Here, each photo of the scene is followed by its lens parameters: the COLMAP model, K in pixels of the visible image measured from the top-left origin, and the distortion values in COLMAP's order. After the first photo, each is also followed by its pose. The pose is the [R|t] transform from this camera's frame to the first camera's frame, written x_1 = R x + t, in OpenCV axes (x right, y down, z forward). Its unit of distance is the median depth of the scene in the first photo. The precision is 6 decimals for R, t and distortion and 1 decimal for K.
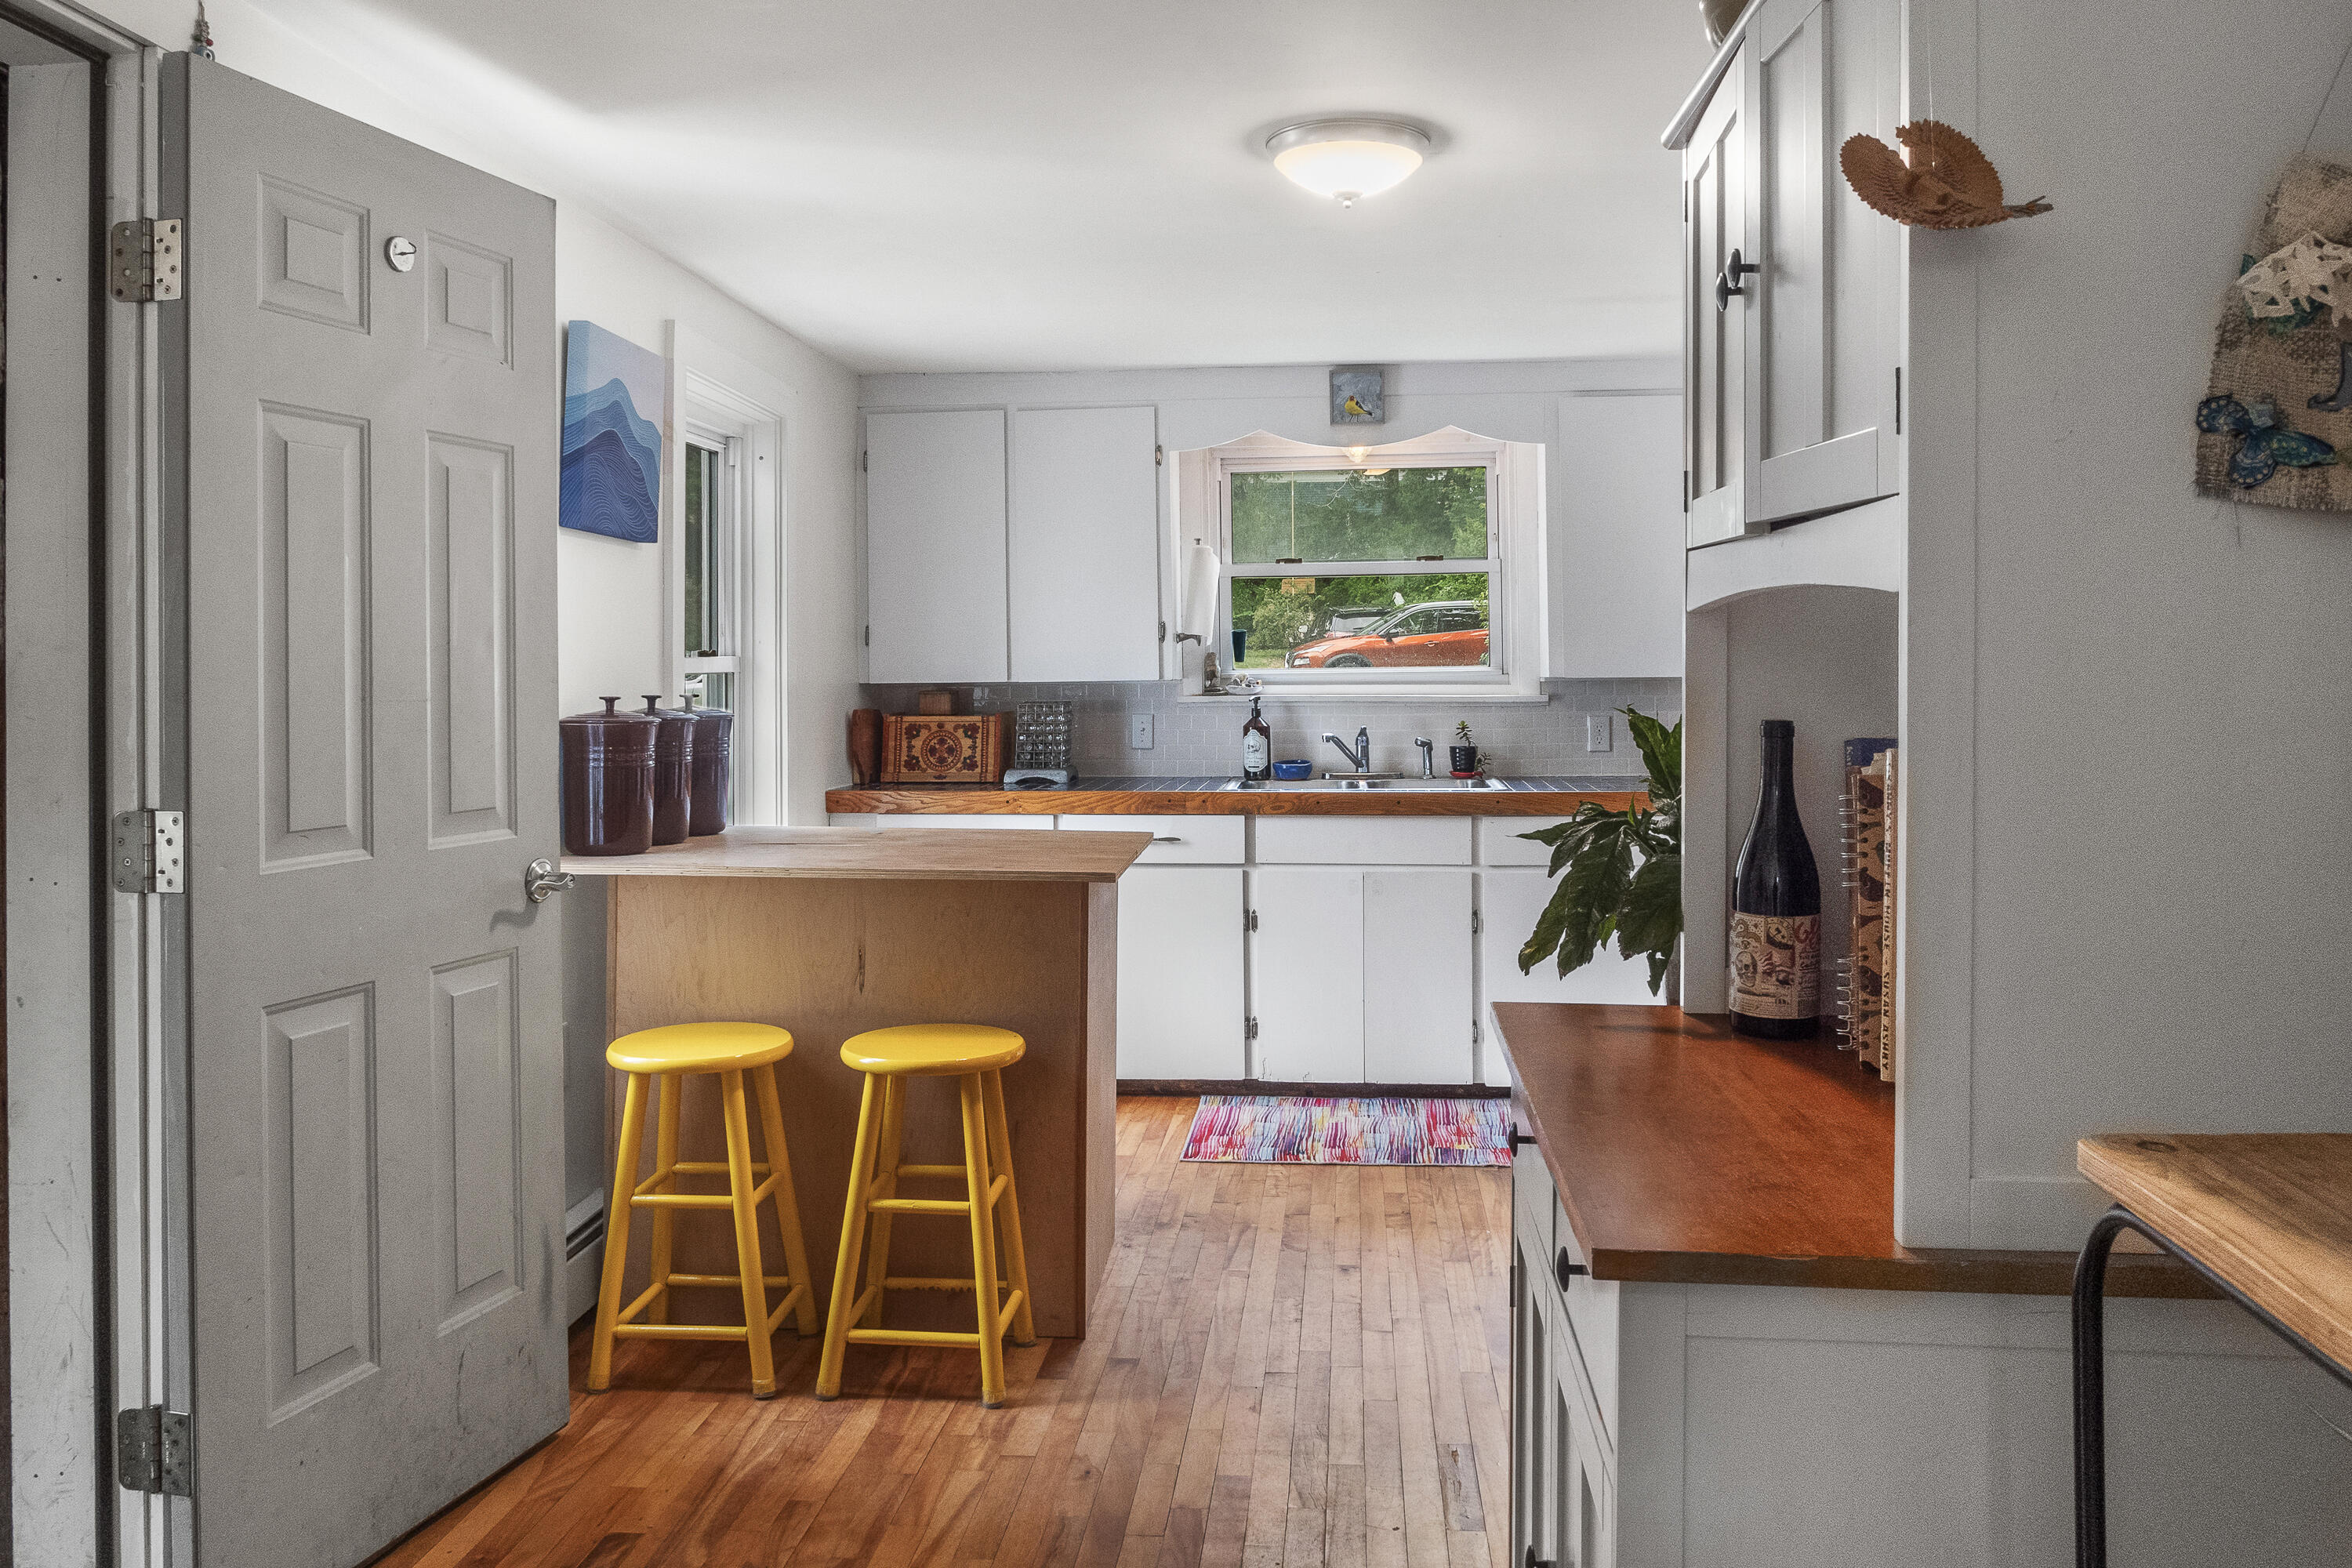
lens RADIAL K [[1731.9, 0, 1083.6], [0, 1731.9, 681.8], [0, 0, 1]] dist [-0.033724, 0.000431]
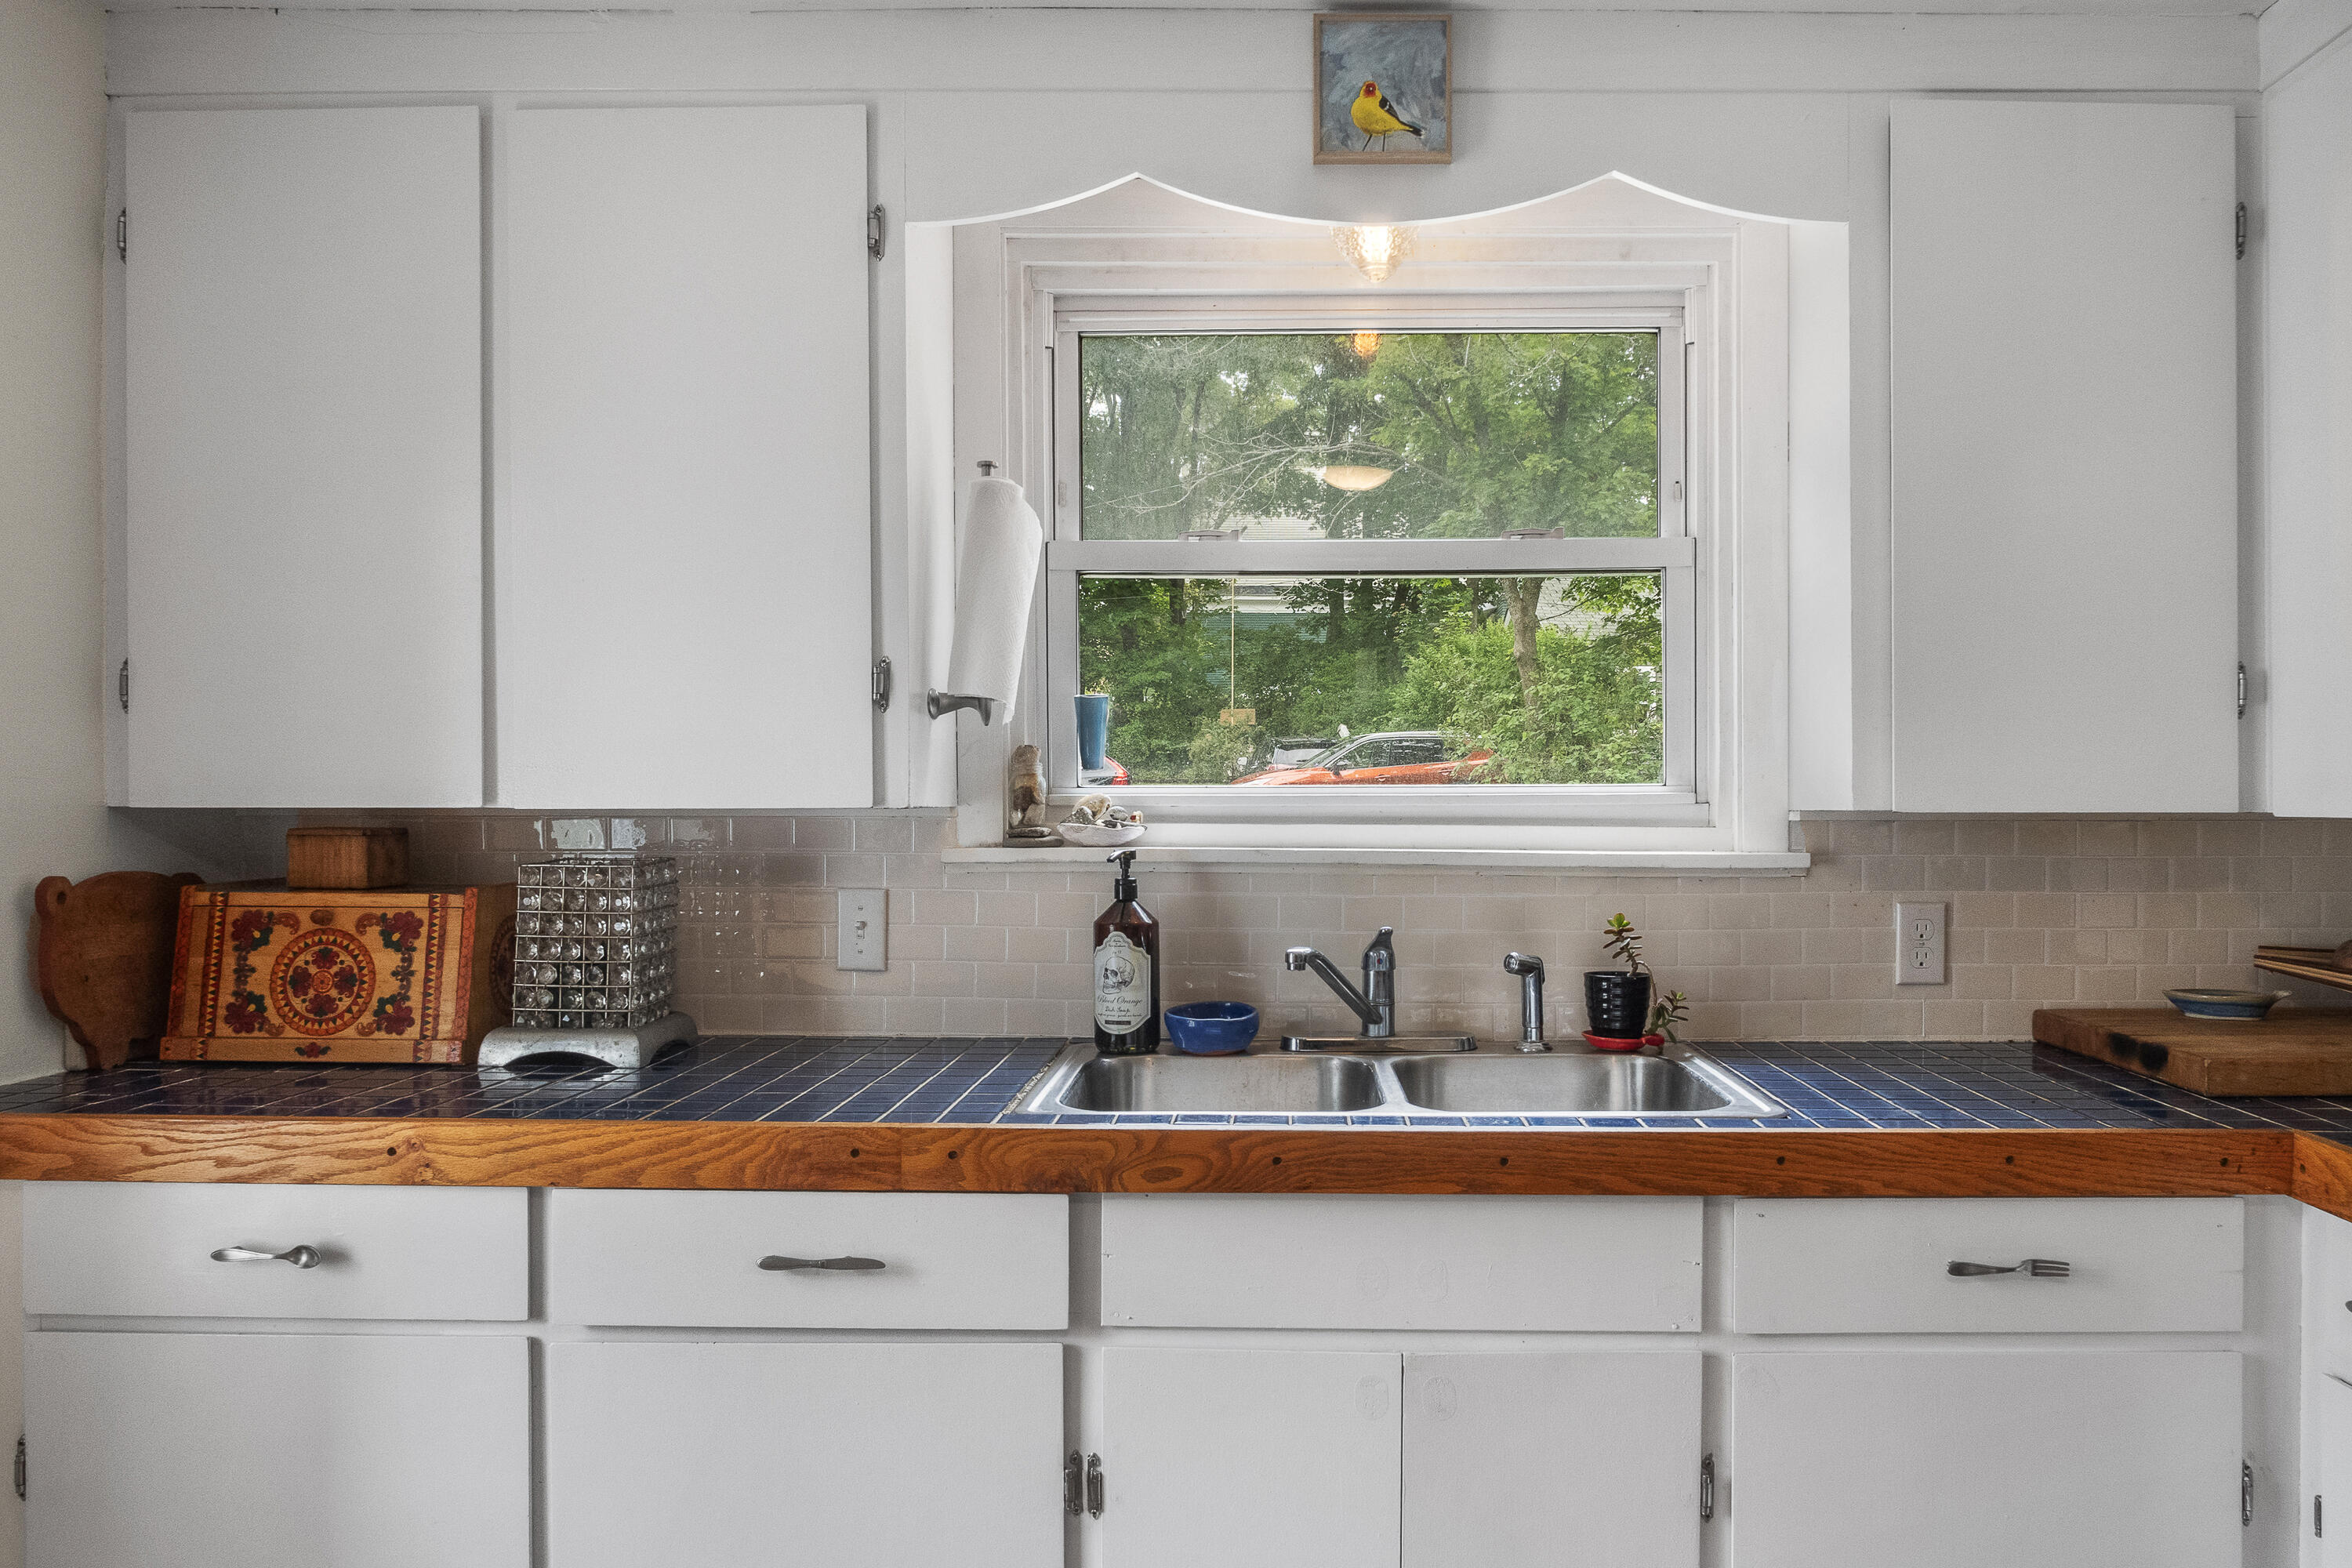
lens RADIAL K [[1731.9, 0, 1179.6], [0, 1731.9, 779.0], [0, 0, 1]] dist [-0.033724, 0.000431]
pose [[0.995887, 0.012110, 0.089793, 0.075793], [-0.010155, 0.999702, -0.022198, 0.000512], [-0.090035, 0.021194, 0.995713, 0.591872]]
